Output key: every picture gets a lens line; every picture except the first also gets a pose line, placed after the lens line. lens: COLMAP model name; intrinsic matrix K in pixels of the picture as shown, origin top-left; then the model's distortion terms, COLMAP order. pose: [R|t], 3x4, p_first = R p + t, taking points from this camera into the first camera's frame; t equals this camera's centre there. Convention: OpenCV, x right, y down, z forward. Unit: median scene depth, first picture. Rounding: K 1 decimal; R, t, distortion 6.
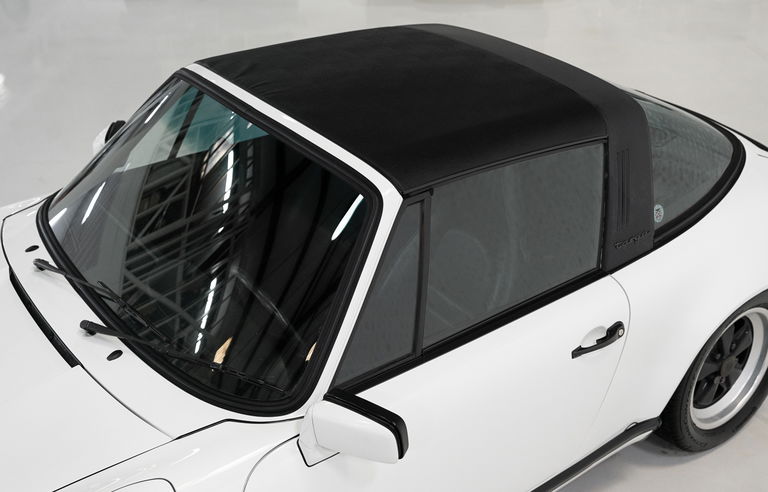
lens RADIAL K [[915.8, 0, 381.7], [0, 915.8, 247.2], [0, 0, 1]] dist [-0.025428, 0.000000]
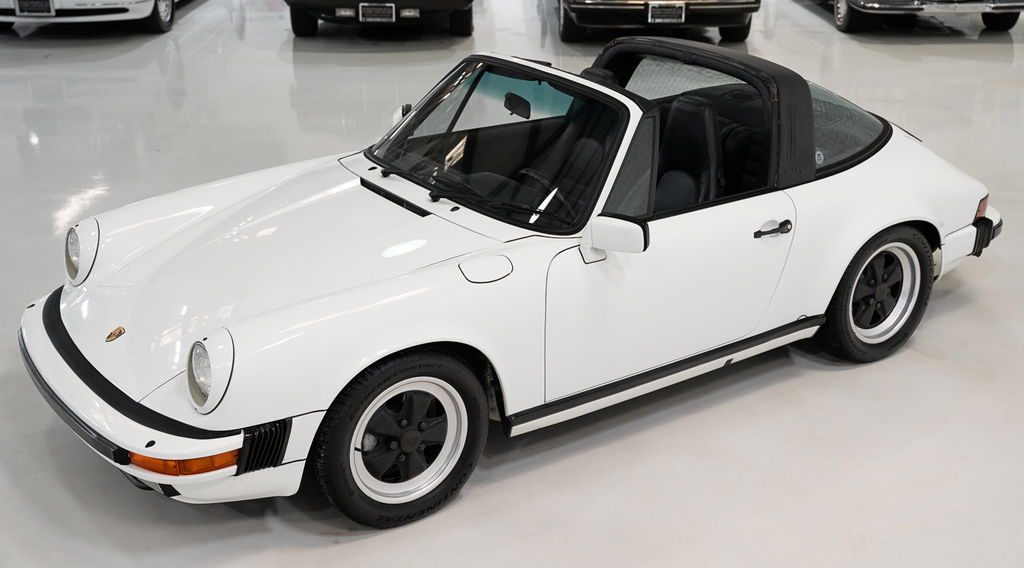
lens RADIAL K [[1253.3, 0, 515.3], [0, 1253.3, 300.4], [0, 0, 1]] dist [0.003946, 0.000000]
pose [[0.999699, 0.019626, -0.014721, -0.122549], [-0.021345, 0.991603, -0.127543, 0.424176], [0.012094, 0.127819, 0.991724, -0.847424]]
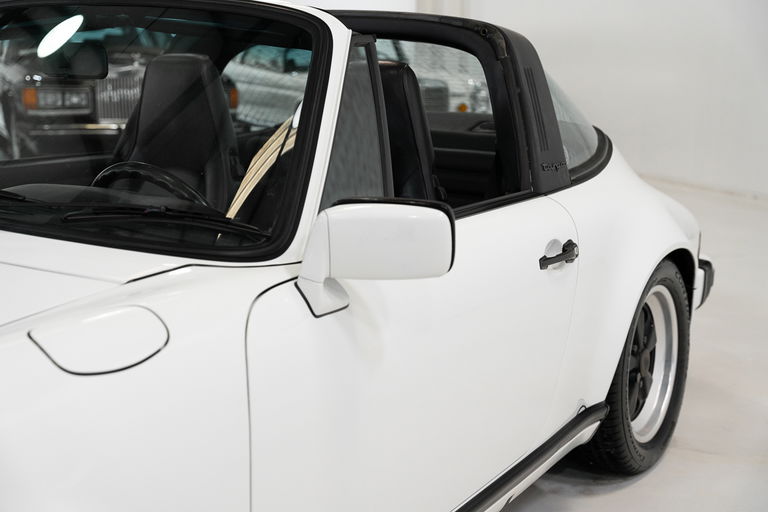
lens RADIAL K [[1081.7, 0, 385.3], [0, 1081.7, 261.2], [0, 0, 1]] dist [0.034387, 0.000000]
pose [[0.928394, -0.053551, 0.367718, -0.242259], [0.165453, 0.945631, -0.280014, 0.319537], [-0.332730, 0.320804, 0.886778, 0.165165]]
